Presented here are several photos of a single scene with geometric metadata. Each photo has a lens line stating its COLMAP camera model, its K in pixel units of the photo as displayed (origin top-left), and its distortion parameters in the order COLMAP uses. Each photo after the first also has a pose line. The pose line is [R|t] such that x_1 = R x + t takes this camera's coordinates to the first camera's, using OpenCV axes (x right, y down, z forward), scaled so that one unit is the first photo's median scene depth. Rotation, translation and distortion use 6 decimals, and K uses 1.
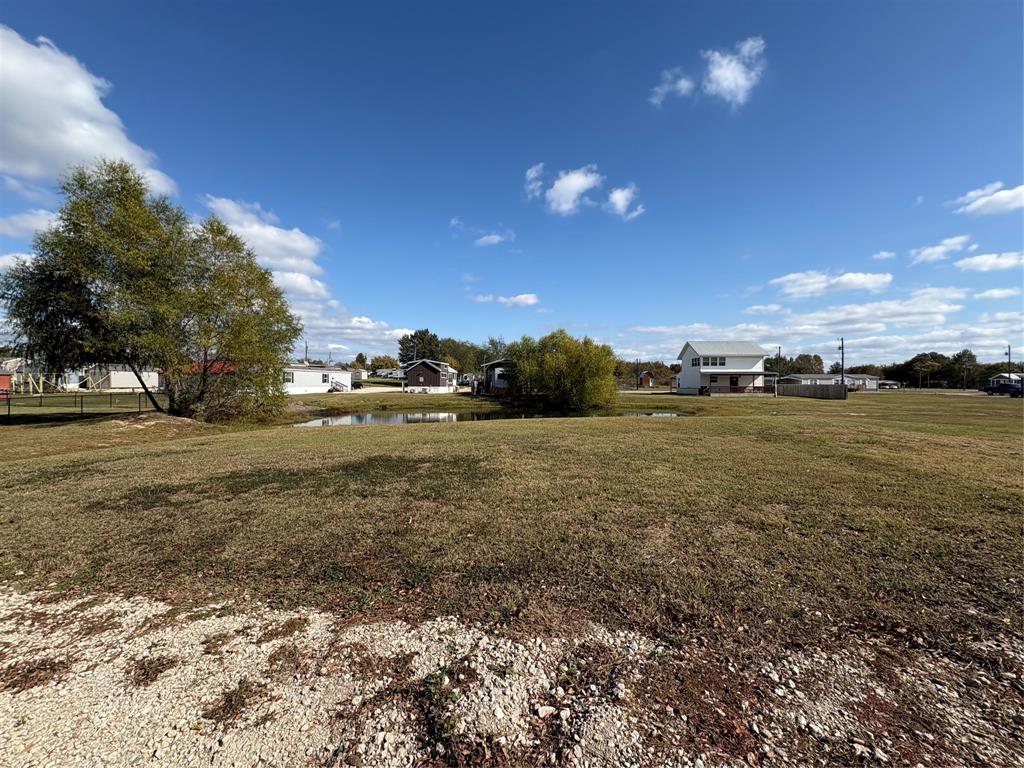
lens RADIAL K [[408.9, 0, 510.5], [0, 408.9, 349.1], [0, 0, 1]] dist [0.000388, 0.000096]
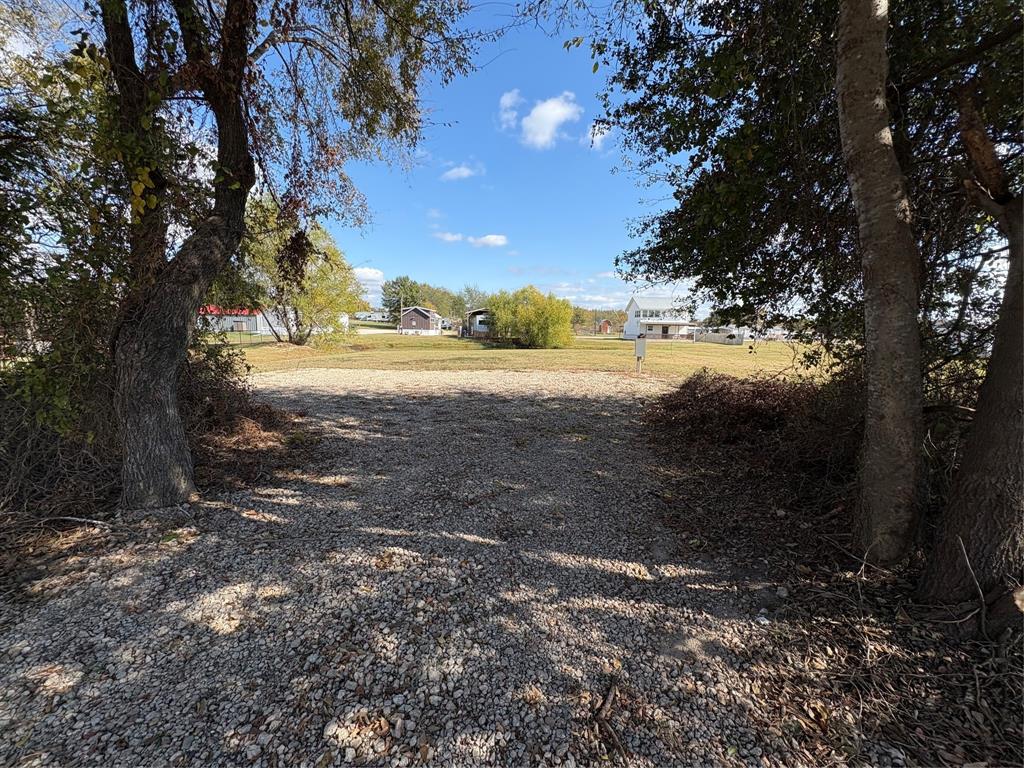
lens RADIAL K [[407.4, 0, 512.0], [0, 407.4, 384.0], [0, 0, 1]] dist [0.016192, 0.000016]
pose [[0.996624, 0.008237, 0.081684, -0.009909], [-0.025816, 0.975927, 0.216566, -0.006745], [-0.077934, -0.217944, 0.972845, -0.078327]]
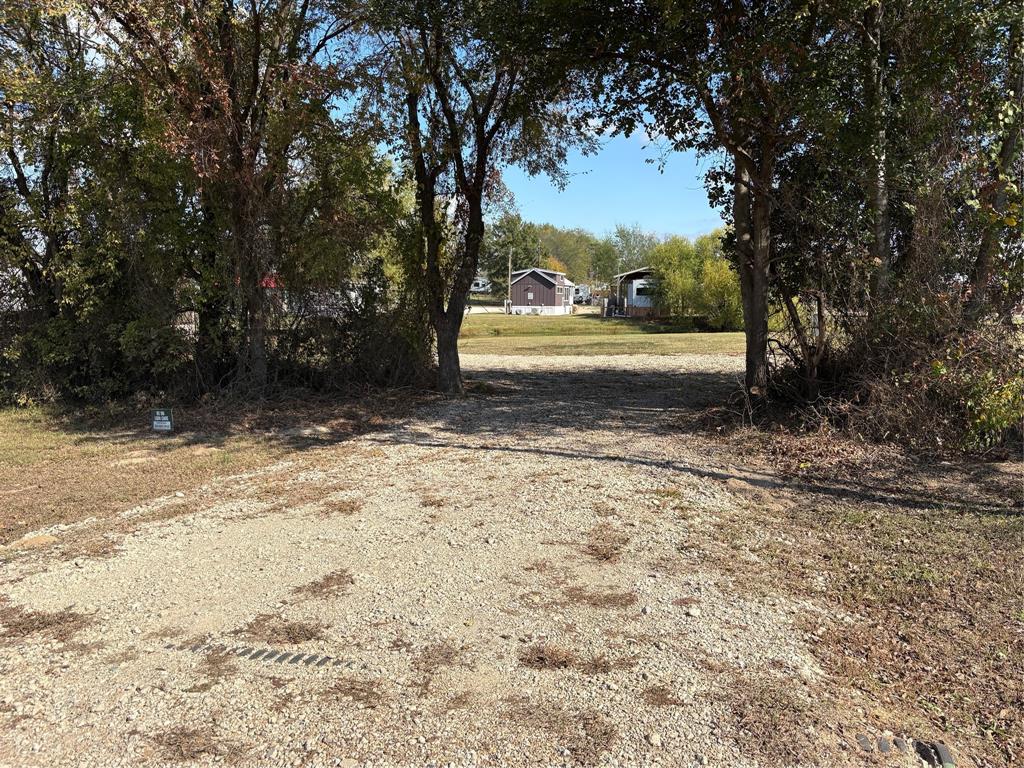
lens RADIAL K [[782.6, 0, 511.6], [0, 782.6, 387.6], [0, 0, 1]] dist [0.056291, -0.065611]
pose [[0.985828, 0.016933, -0.166900, -0.004819], [0.015848, 0.981043, 0.193140, -0.013048], [0.167007, -0.193047, 0.966872, -0.140143]]
